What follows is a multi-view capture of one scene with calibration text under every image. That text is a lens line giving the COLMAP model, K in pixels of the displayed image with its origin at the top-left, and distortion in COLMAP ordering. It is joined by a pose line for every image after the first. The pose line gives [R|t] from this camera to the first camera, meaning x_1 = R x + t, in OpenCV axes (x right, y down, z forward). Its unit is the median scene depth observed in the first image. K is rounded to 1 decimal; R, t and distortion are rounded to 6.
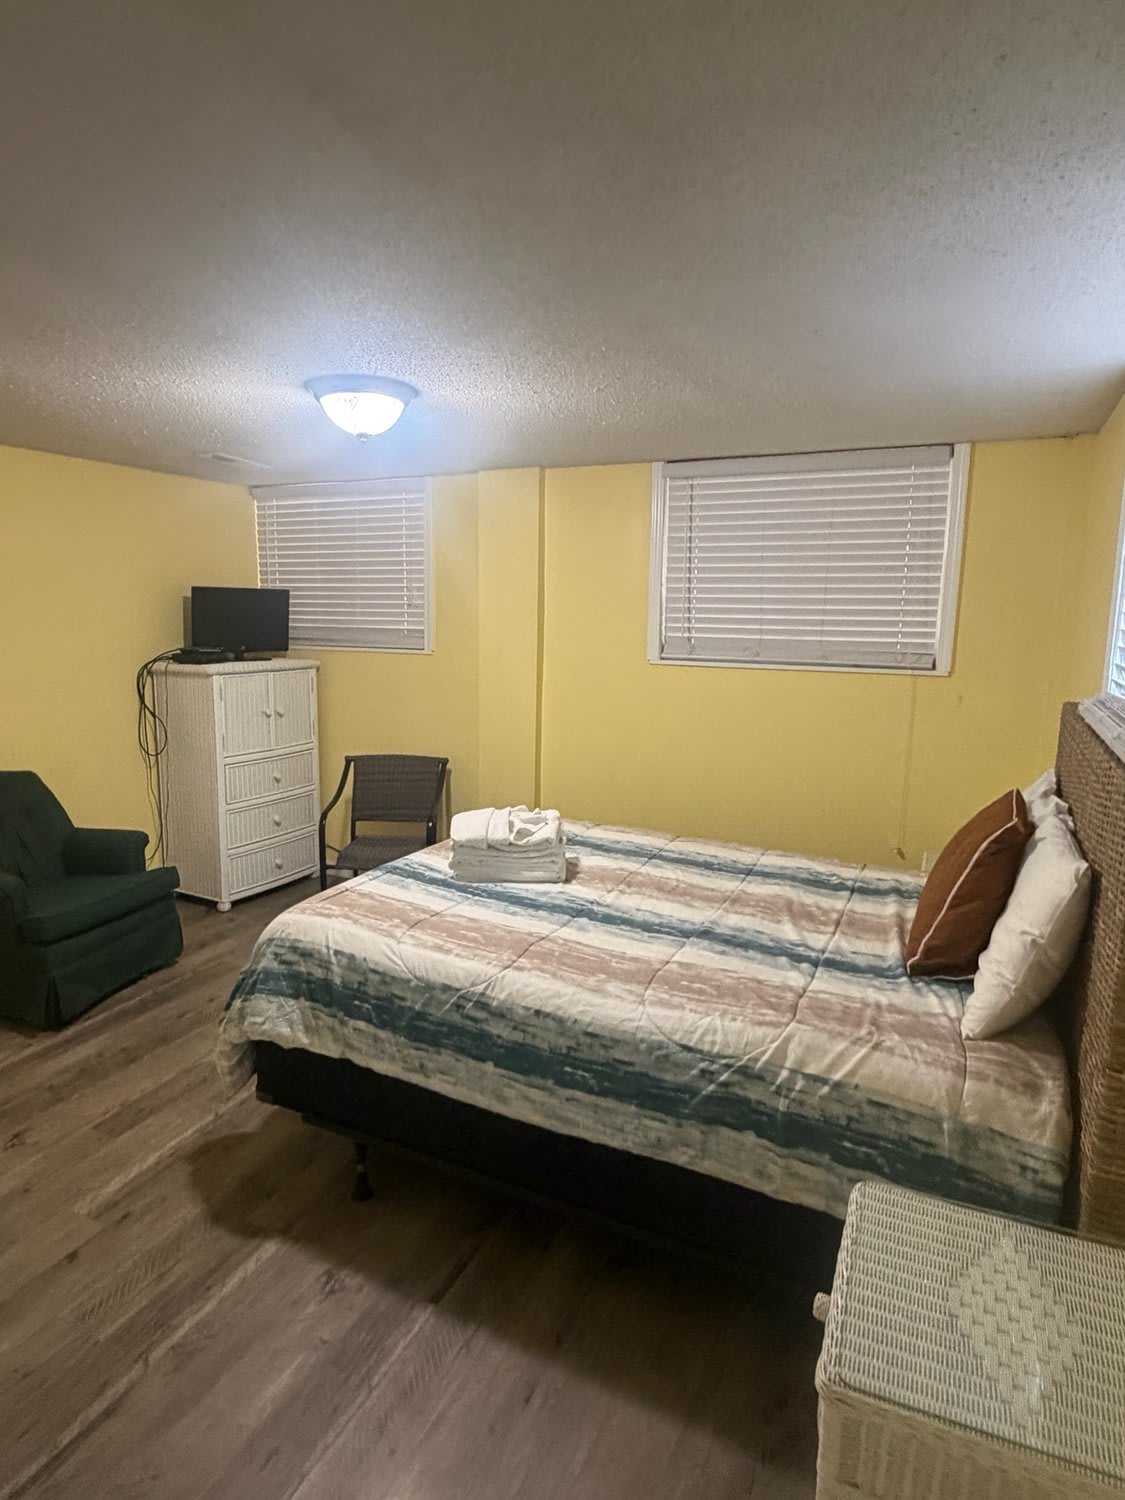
lens RADIAL K [[869.4, 0, 562.5], [0, 869.4, 750.0], [0, 0, 1]] dist [0.003840, 0.000920]
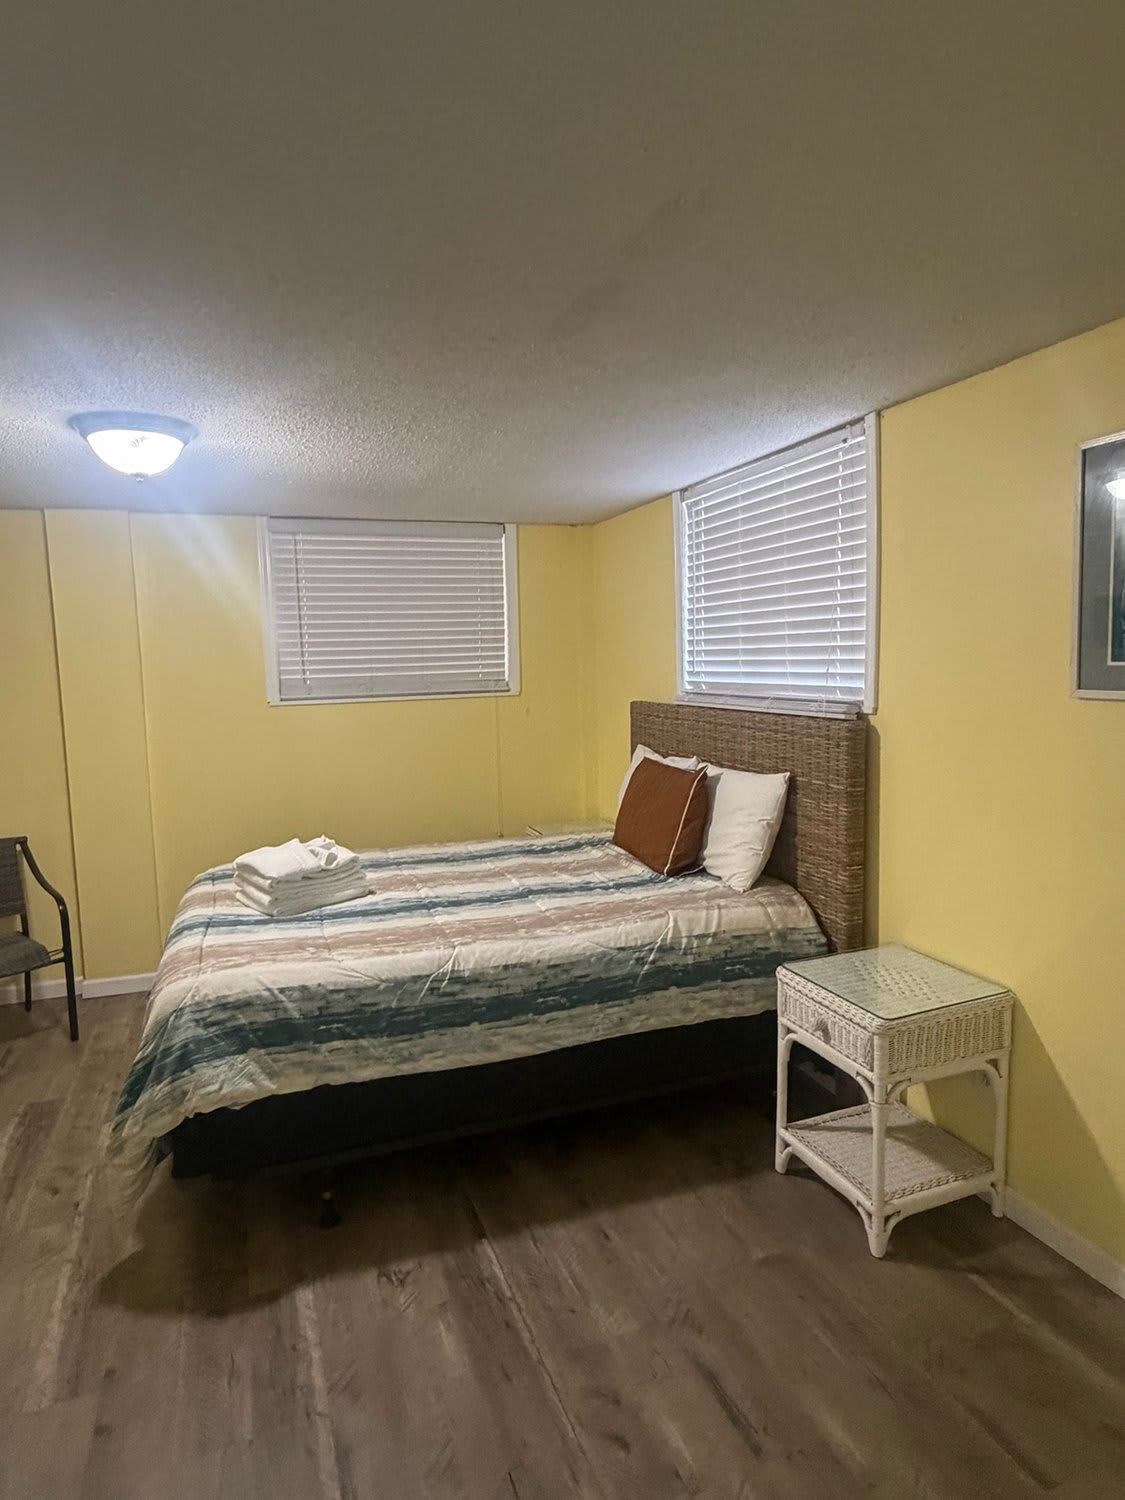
lens RADIAL K [[869.4, 0, 562.5], [0, 869.4, 750.0], [0, 0, 1]] dist [0.003840, 0.000920]
pose [[0.695539, -0.111174, 0.709835, -0.748326], [0.152569, 0.988279, 0.005287, 0.002817], [-0.702102, 0.104621, 0.704348, 0.037872]]
